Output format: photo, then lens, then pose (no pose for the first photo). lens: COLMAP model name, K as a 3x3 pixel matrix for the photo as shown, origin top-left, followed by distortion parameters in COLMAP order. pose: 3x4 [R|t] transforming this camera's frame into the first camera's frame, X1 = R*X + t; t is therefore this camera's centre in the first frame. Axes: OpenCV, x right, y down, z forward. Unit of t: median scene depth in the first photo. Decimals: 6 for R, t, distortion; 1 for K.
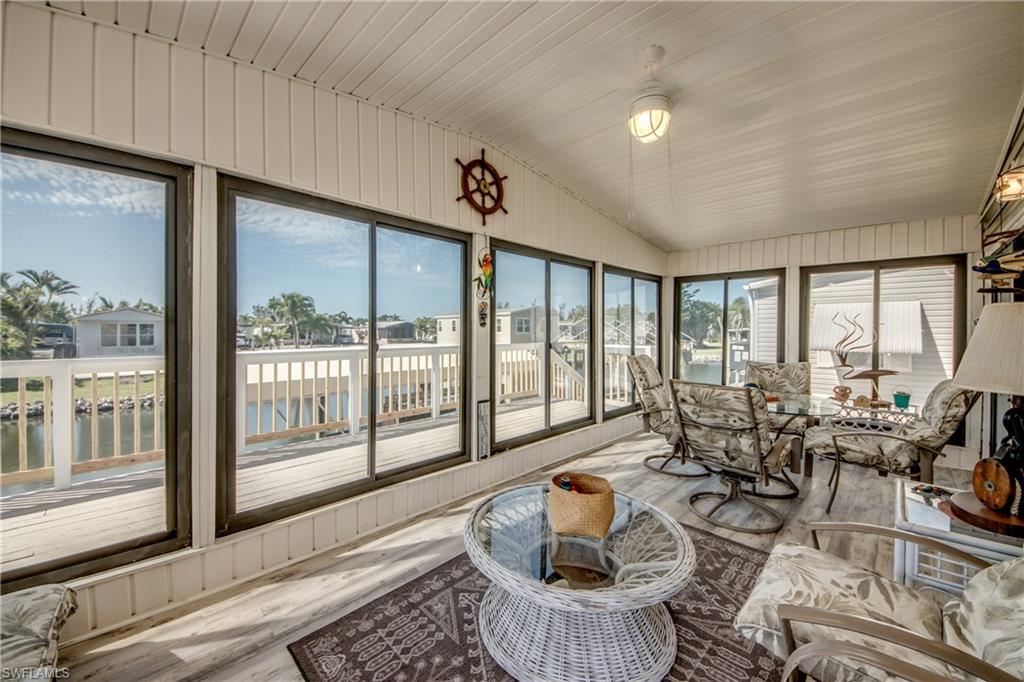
lens RADIAL K [[385.1, 0, 509.1], [0, 385.1, 336.1], [0, 0, 1]] dist [0.017178, -0.012202]
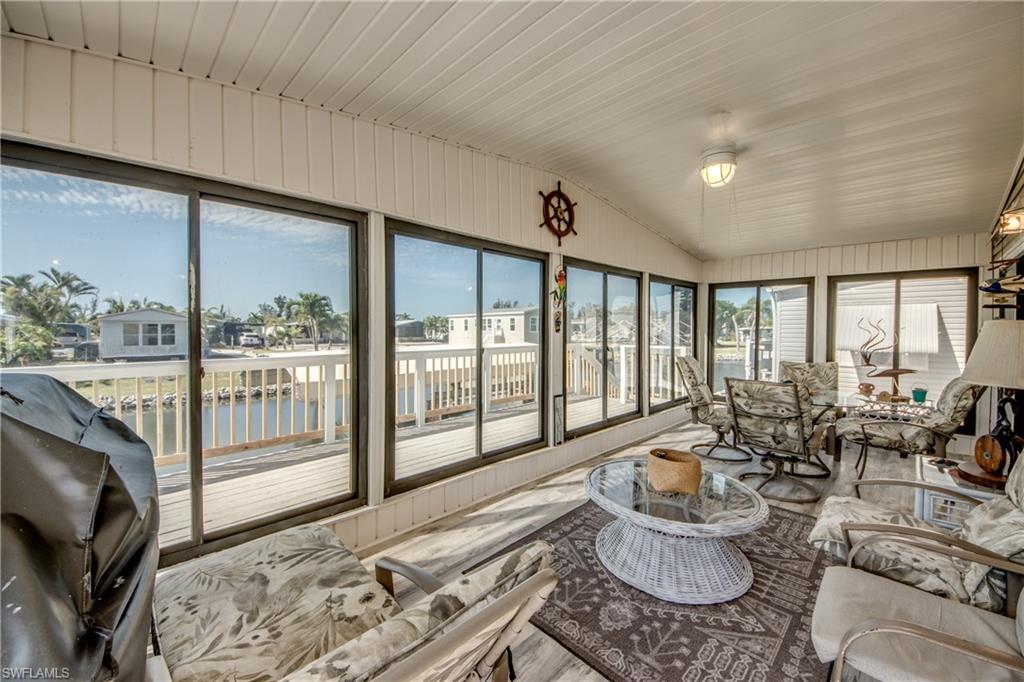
lens RADIAL K [[385.1, 0, 513.5], [0, 385.1, 338.9], [0, 0, 1]] dist [0.017178, -0.012202]
pose [[0.999884, -0.001552, -0.015154, -0.222447], [0.001715, 0.999941, 0.010772, -0.021045], [0.015137, -0.010796, 0.999827, -0.210827]]
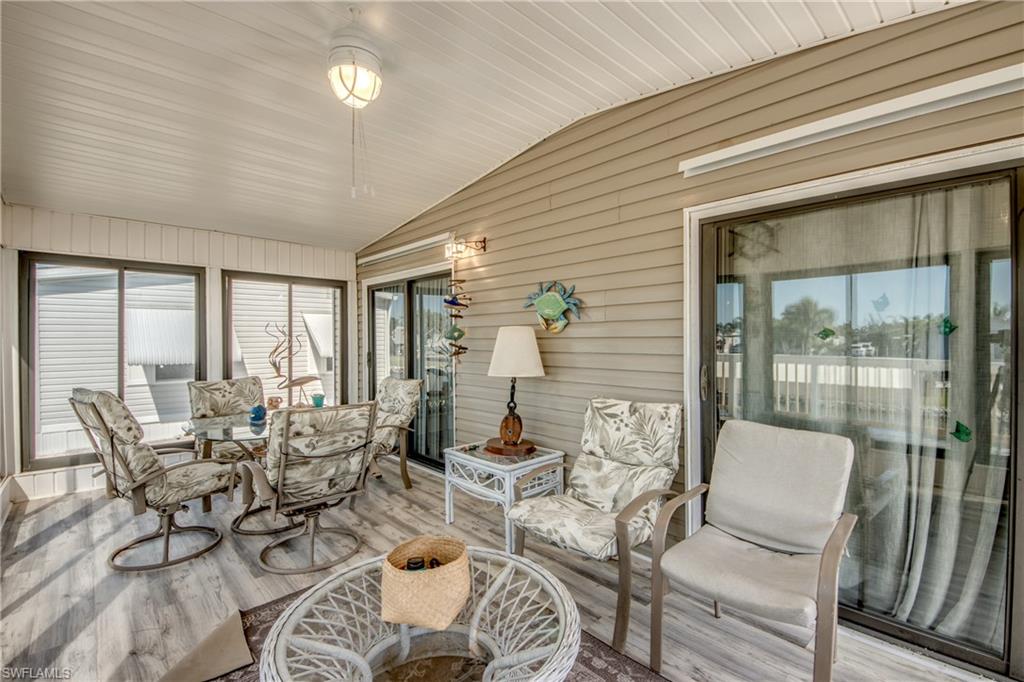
lens RADIAL K [[456.6, 0, 517.4], [0, 456.6, 339.1], [0, 0, 1]] dist [-0.002608, -0.001777]
pose [[0.024451, -0.006515, 0.999680, -0.446003], [0.020760, 0.999766, 0.006008, -0.020910], [-0.999485, 0.020606, 0.024580, 0.509292]]
